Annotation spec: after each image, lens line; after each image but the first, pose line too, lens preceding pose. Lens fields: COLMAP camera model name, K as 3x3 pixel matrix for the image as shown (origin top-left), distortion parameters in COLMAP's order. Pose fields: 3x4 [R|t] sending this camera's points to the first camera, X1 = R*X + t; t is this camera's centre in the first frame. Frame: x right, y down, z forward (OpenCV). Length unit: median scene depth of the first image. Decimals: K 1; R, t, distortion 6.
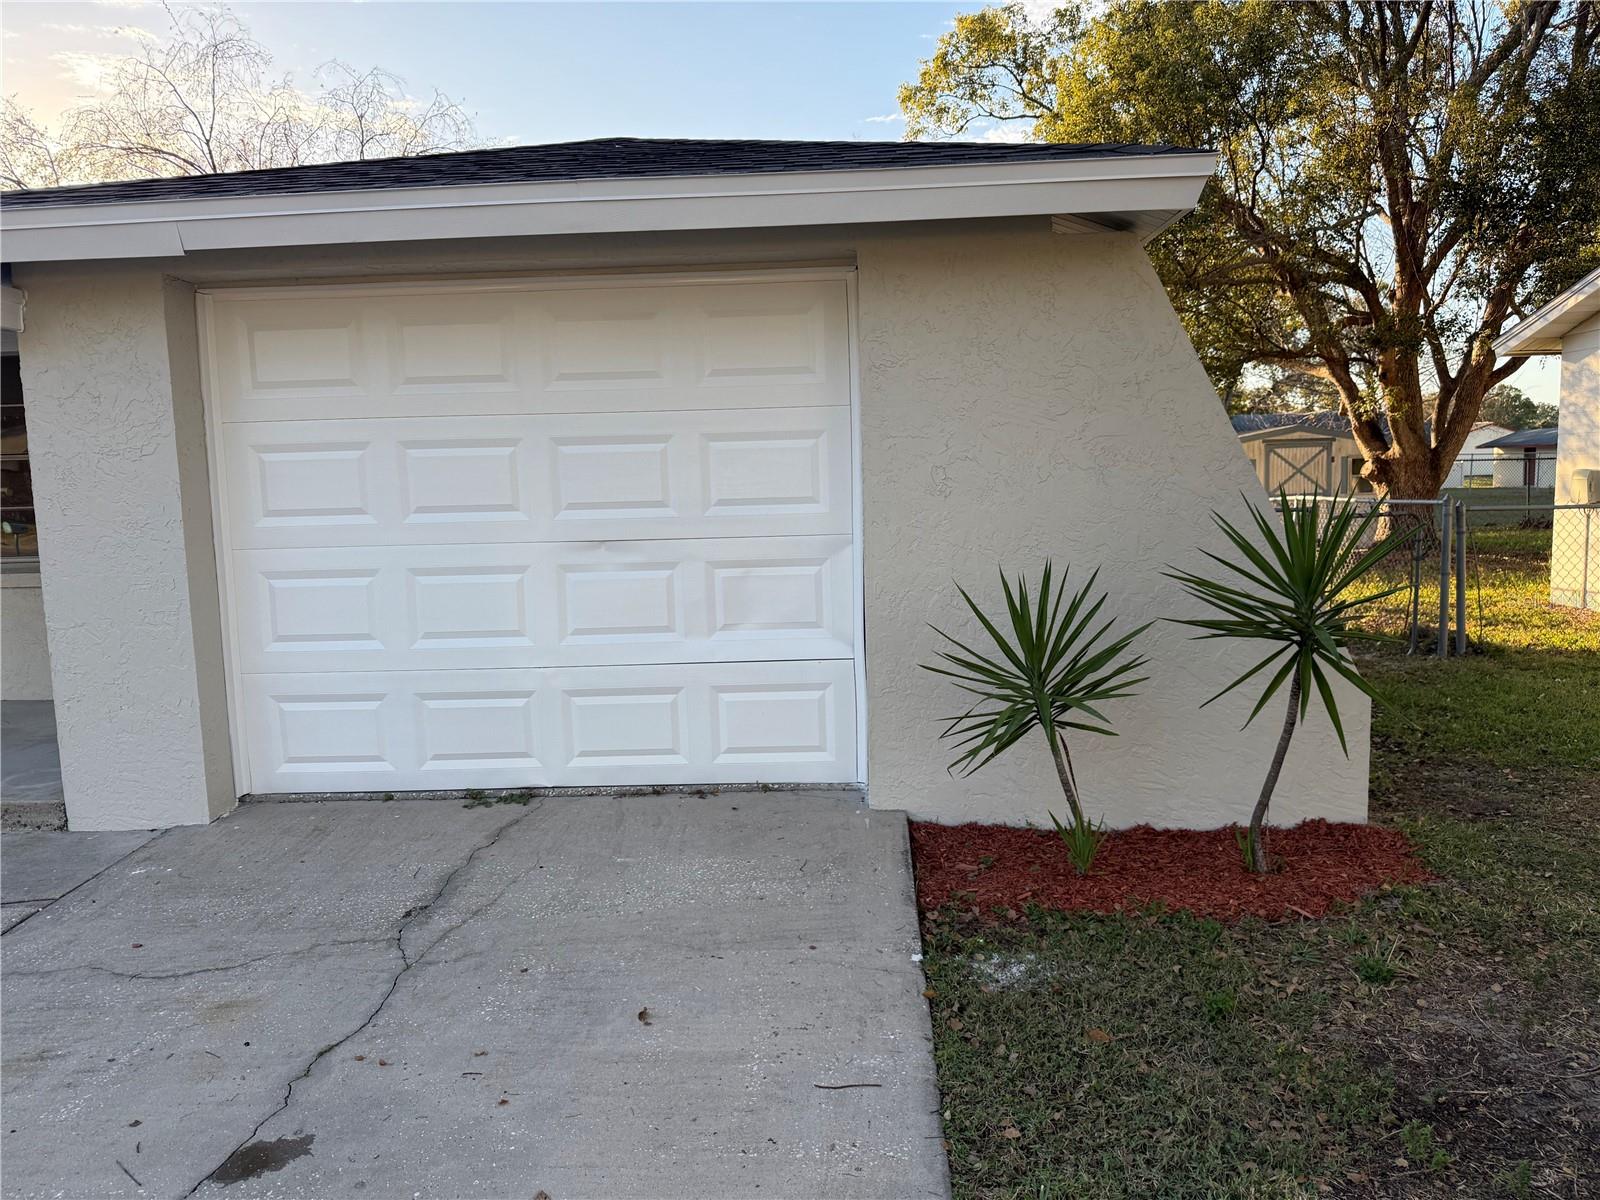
lens RADIAL K [[1129.0, 0, 799.8], [0, 1129.0, 589.9], [0, 0, 1]] dist [0.054719, -0.082556]
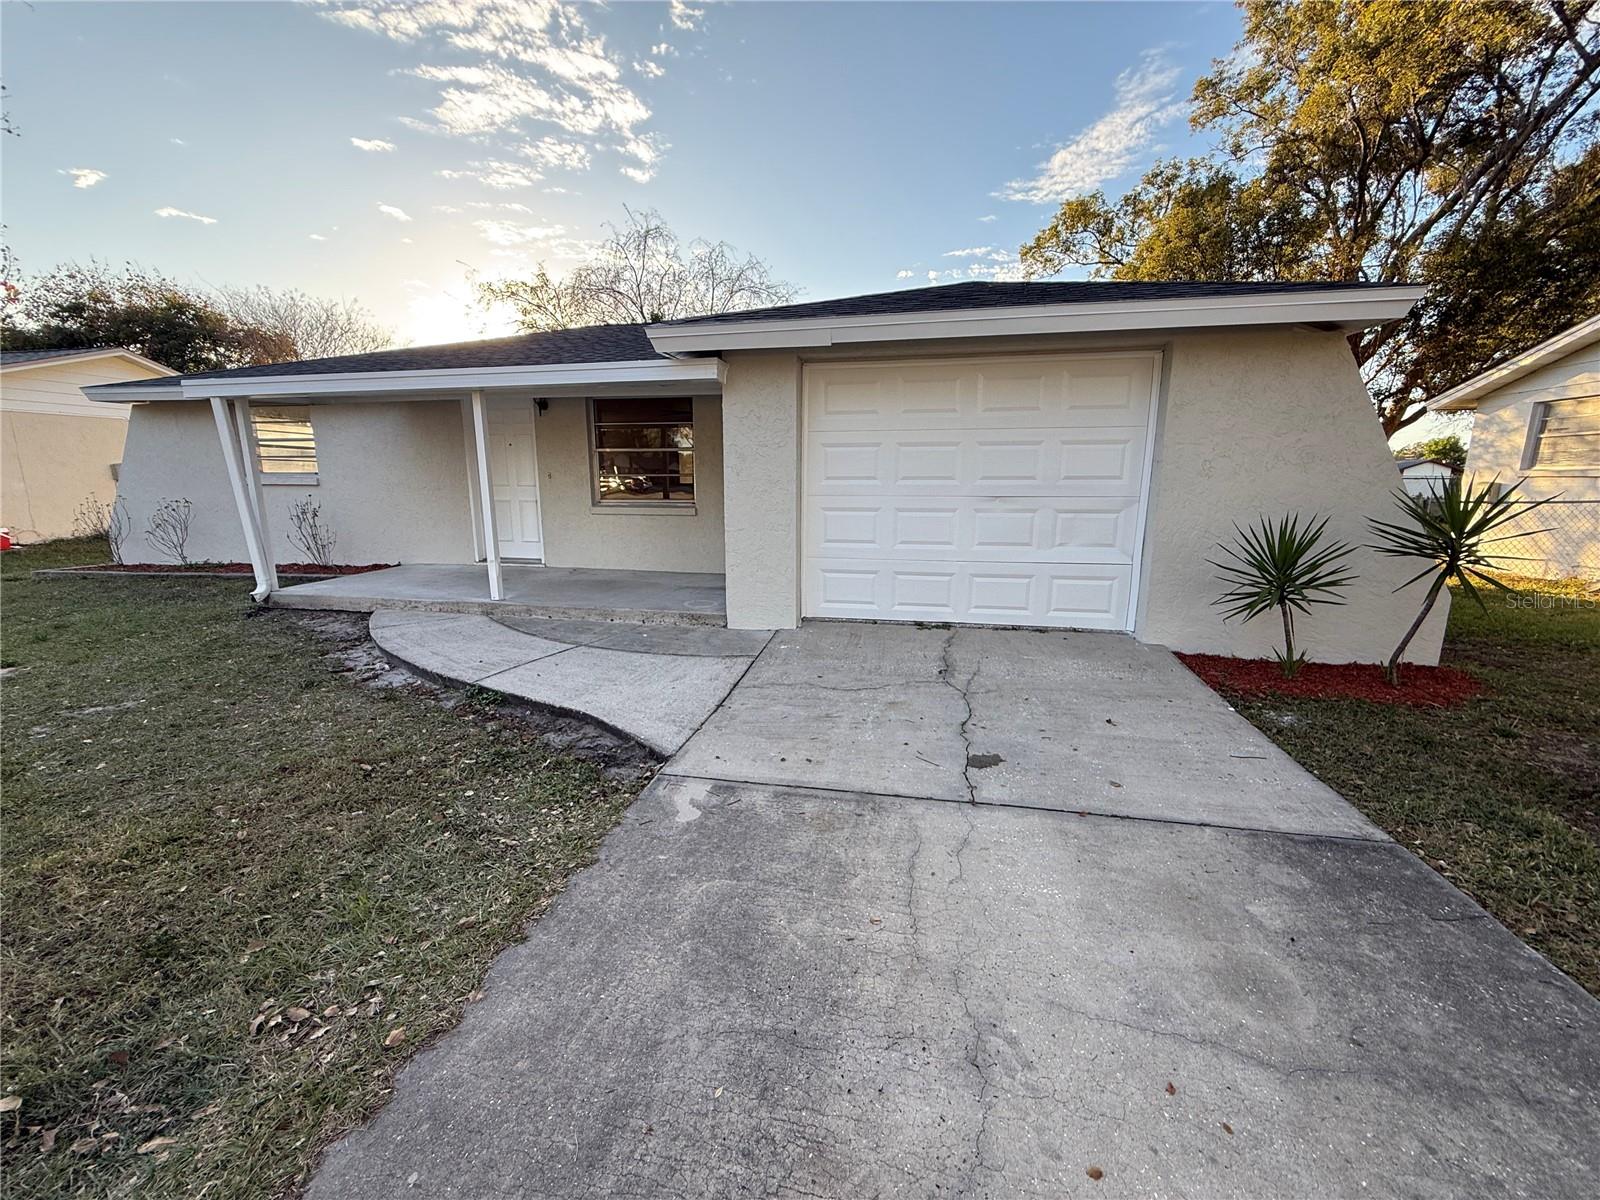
lens RADIAL K [[642.6, 0, 793.3], [0, 642.6, 594.5], [0, 0, 1]] dist [0.000757, 0.000197]
pose [[0.988703, 0.054158, -0.139762, -0.363121], [-0.042975, 0.995720, 0.081825, 0.048642], [0.143595, -0.074895, 0.986798, -0.140745]]
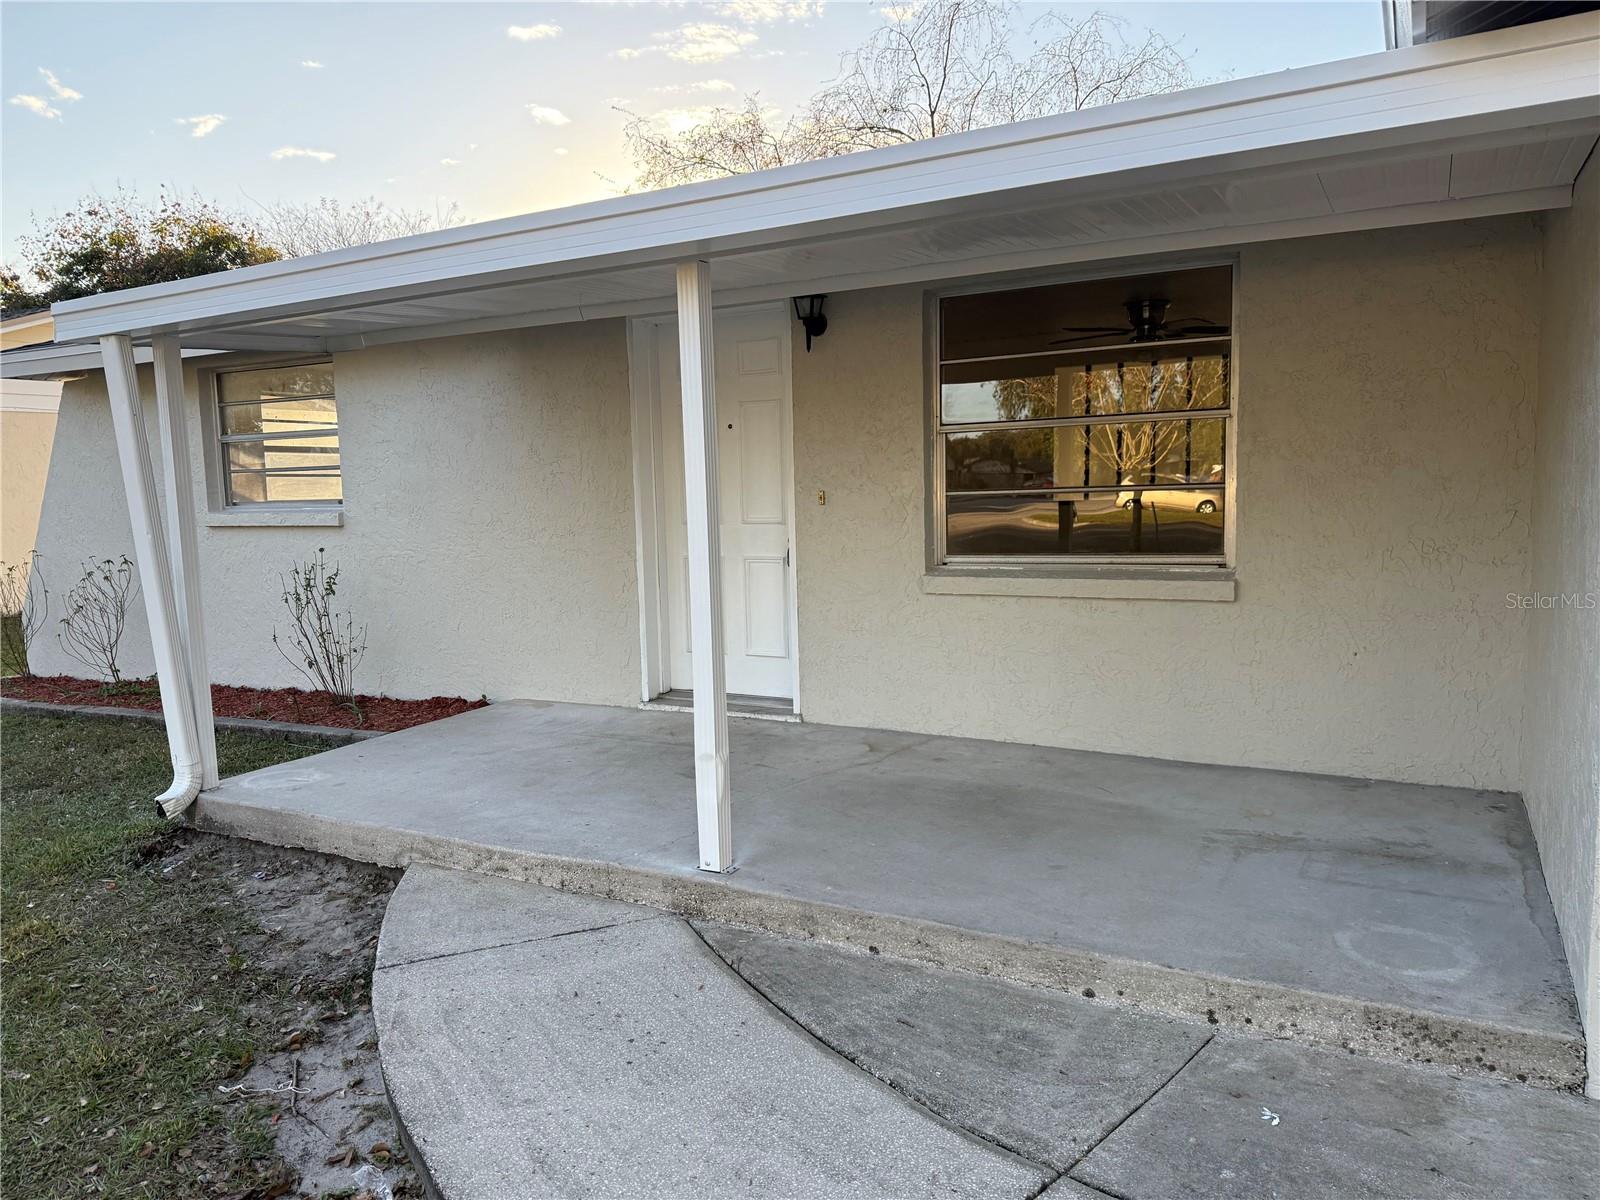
lens RADIAL K [[1128.3, 0, 800.0], [0, 1128.3, 600.0], [0, 0, 1]] dist [0.010212, 0.003842]
pose [[0.903972, 0.046735, -0.425030, -0.759048], [-0.041895, 0.998907, 0.020734, -0.011392], [0.425534, -0.000936, 0.904942, 0.374894]]
